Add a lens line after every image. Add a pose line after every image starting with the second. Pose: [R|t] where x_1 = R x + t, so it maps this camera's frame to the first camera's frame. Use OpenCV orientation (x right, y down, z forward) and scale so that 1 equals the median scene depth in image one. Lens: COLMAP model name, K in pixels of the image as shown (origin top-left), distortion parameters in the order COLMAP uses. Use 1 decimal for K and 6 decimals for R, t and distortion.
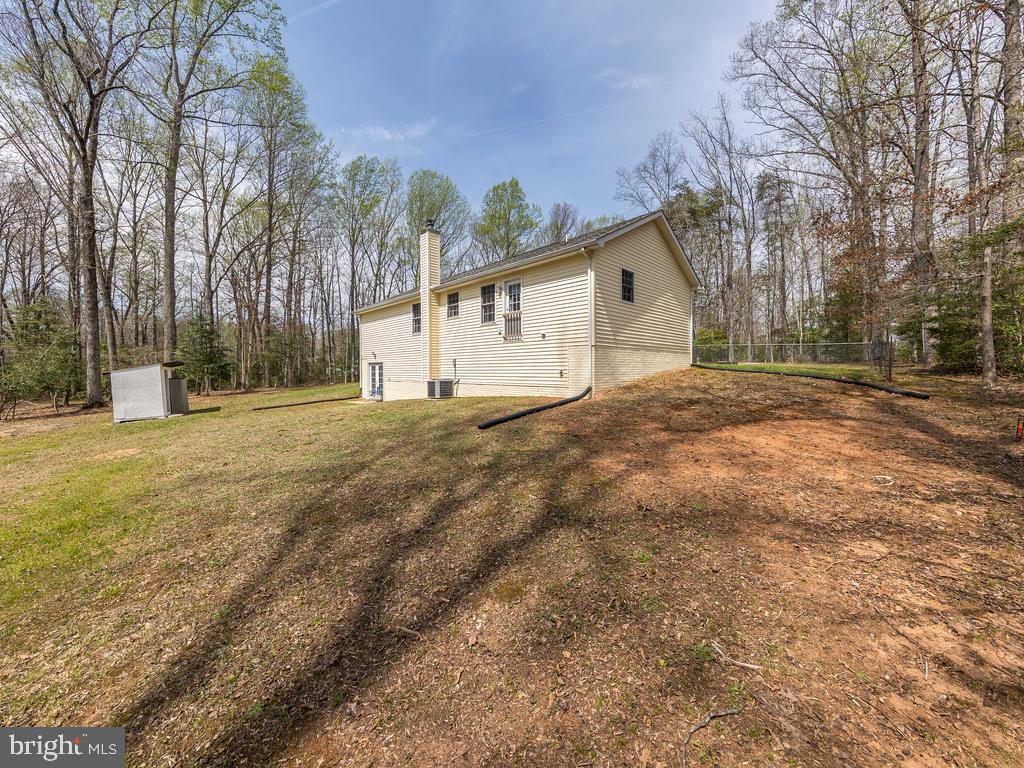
lens RADIAL K [[362.4, 0, 512.0], [0, 362.4, 384.0], [0, 0, 1]] dist [0.000071, 0.000026]
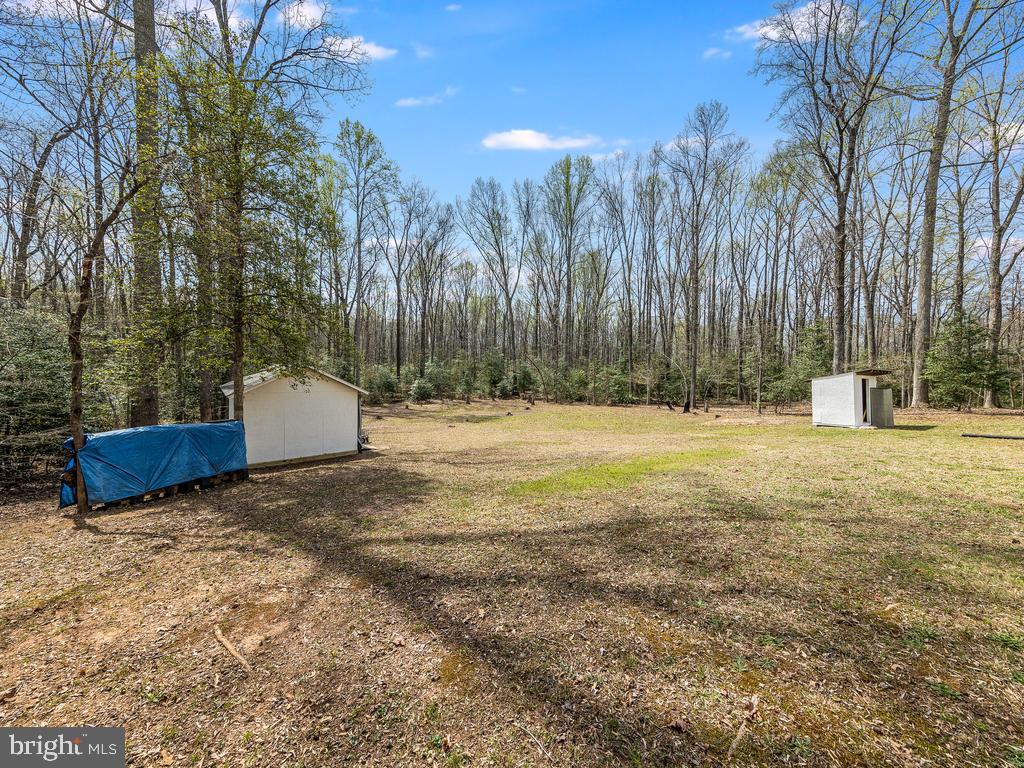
lens RADIAL K [[362.4, 0, 512.0], [0, 362.4, 384.0], [0, 0, 1]] dist [0.000071, 0.000026]
pose [[-0.140987, 0.023767, -0.989726, 0.121279], [-0.054311, 0.998021, 0.031703, -0.004567], [0.988521, 0.058222, -0.139417, 0.229532]]
